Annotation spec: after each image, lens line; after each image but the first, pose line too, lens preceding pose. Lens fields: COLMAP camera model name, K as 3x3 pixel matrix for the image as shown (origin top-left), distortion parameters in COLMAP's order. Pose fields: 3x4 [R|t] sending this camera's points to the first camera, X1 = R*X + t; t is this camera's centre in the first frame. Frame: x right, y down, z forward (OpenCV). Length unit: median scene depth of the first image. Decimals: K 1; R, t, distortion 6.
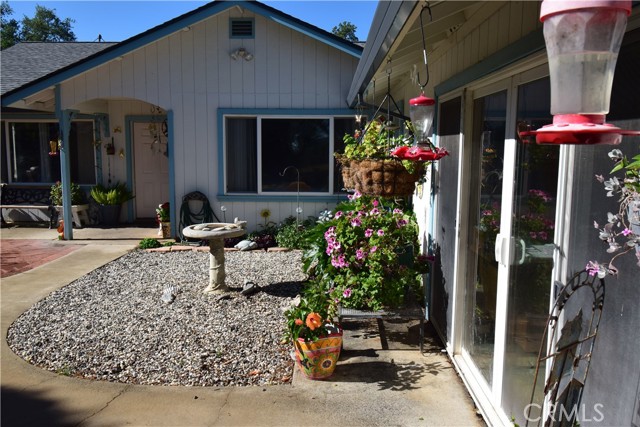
lens RADIAL K [[555.0, 0, 319.9], [0, 555.0, 212.8], [0, 0, 1]] dist [-0.000896, 0.000721]
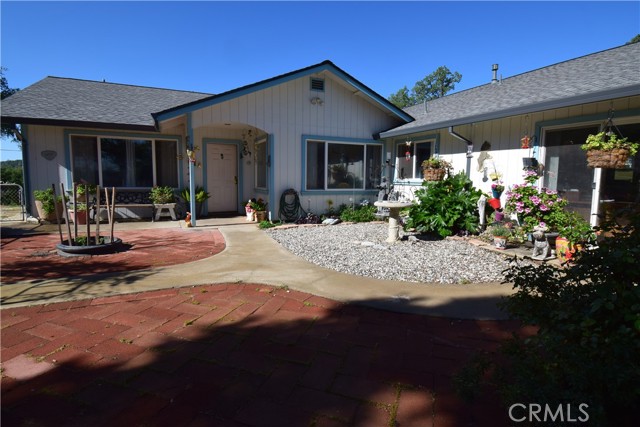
lens RADIAL K [[332.7, 0, 319.8], [0, 332.7, 213.5], [0, 0, 1]] dist [0.000282, 0.000027]
pose [[0.887155, -0.045036, 0.459269, -0.570438], [0.050252, 0.998736, 0.000866, 0.031217], [-0.458728, 0.022311, 0.888297, 0.160173]]
